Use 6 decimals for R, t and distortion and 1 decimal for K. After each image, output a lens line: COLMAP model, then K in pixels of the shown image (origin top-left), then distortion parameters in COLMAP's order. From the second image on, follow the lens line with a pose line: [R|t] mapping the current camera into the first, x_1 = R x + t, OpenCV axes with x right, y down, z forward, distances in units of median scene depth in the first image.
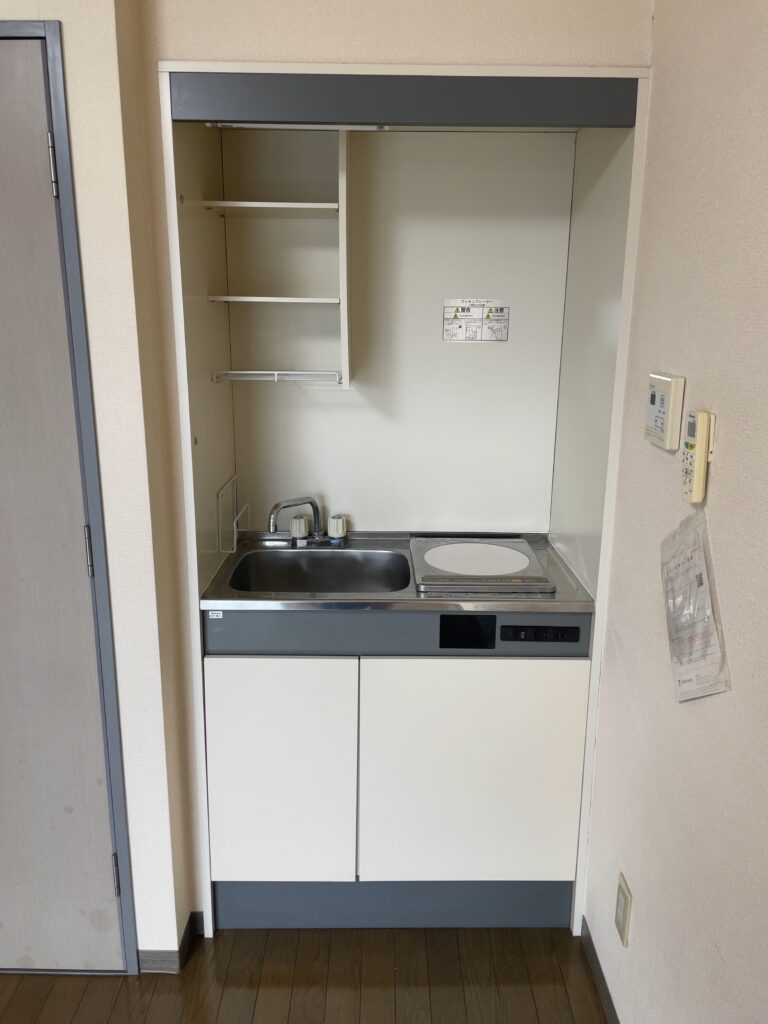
lens RADIAL K [[811.4, 0, 384.0], [0, 811.4, 512.0], [0, 0, 1]] dist [0.005914, 0.002151]
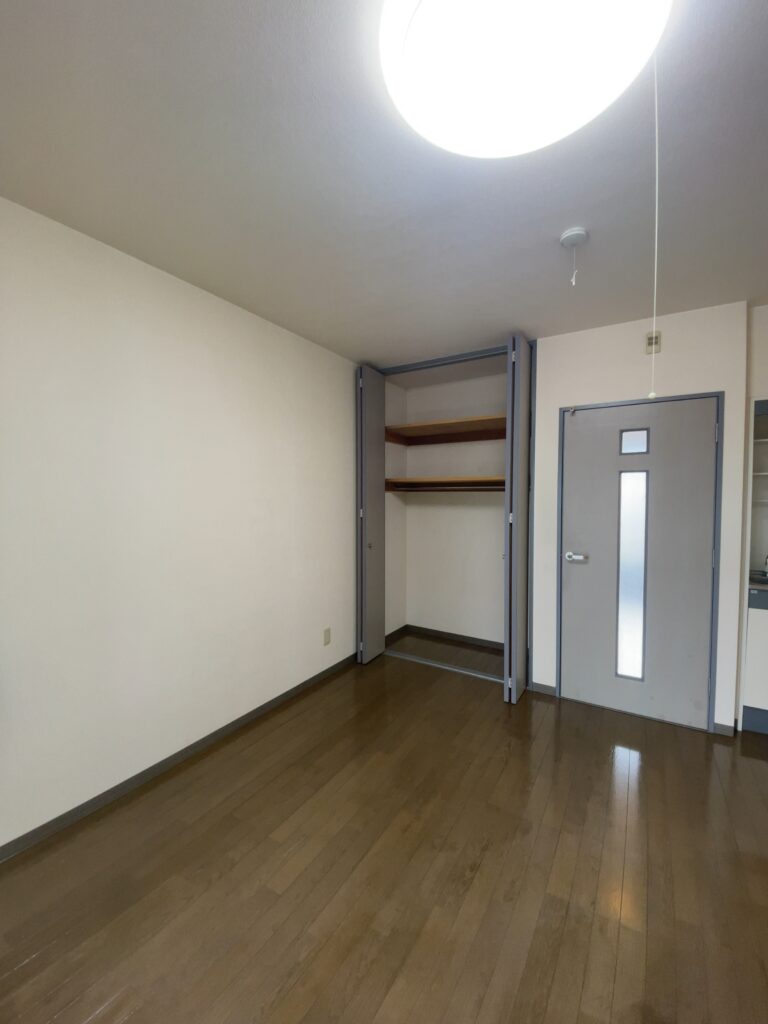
lens RADIAL K [[413.9, 0, 386.3], [0, 413.9, 513.0], [0, 0, 1]] dist [0.031464, -0.024536]
pose [[0.849877, 0.010750, -0.526871, -0.490880], [-0.122778, 0.976317, -0.178129, 0.256806], [0.512478, 0.216076, 0.831070, -0.743651]]
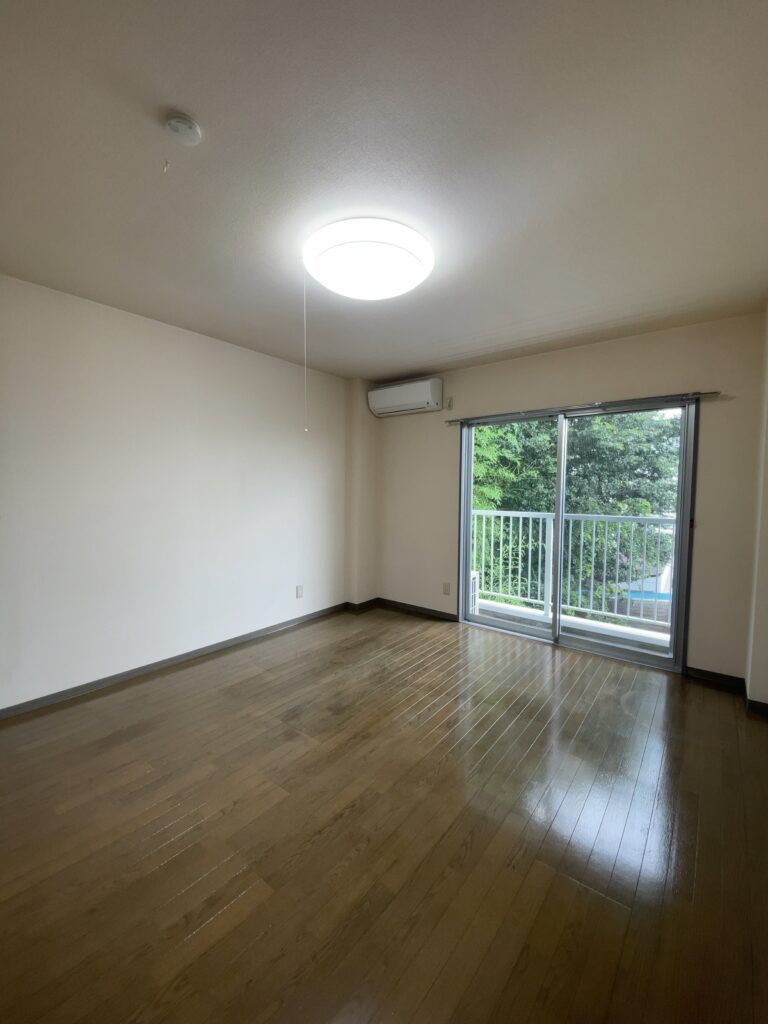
lens RADIAL K [[413.9, 0, 386.3], [0, 413.9, 513.0], [0, 0, 1]] dist [0.031464, -0.024536]
pose [[-0.782519, -0.053410, 0.620331, -1.385002], [0.139031, 0.956168, 0.257706, -0.069716], [-0.606905, 0.287906, -0.740795, 0.617436]]
